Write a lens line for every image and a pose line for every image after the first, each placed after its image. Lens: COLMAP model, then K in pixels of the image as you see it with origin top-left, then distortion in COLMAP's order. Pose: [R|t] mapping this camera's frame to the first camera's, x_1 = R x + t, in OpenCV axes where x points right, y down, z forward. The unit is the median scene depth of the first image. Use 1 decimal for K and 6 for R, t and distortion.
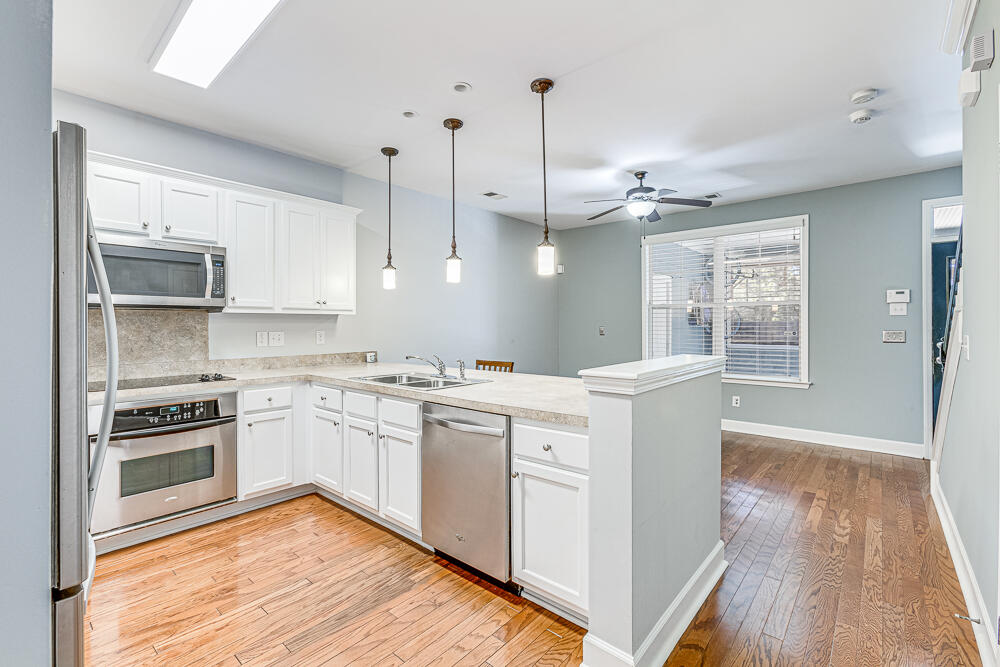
lens RADIAL K [[447.7, 0, 500.5], [0, 447.7, 323.7], [0, 0, 1]] dist [-0.002933, 0.003285]
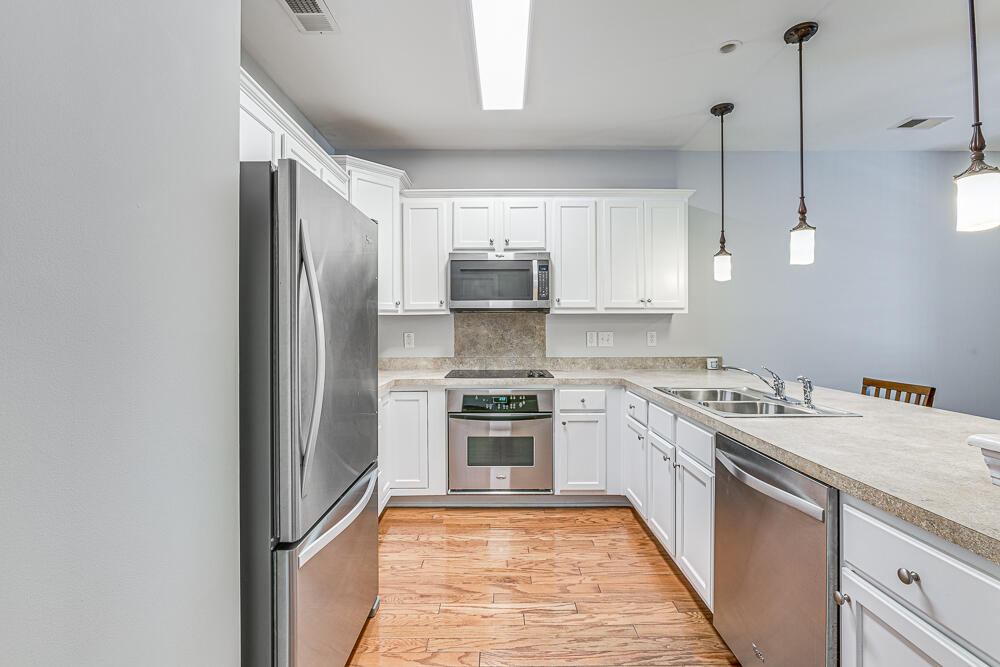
lens RADIAL K [[446.4, 0, 498.8], [0, 446.4, 325.2], [0, 0, 1]] dist [-0.013133, 0.003919]
pose [[0.659435, 0.000736, -0.751761, 0.108613], [0.001316, 0.999997, 0.002133, 0.000044], [0.751760, -0.002395, 0.659432, 0.217986]]
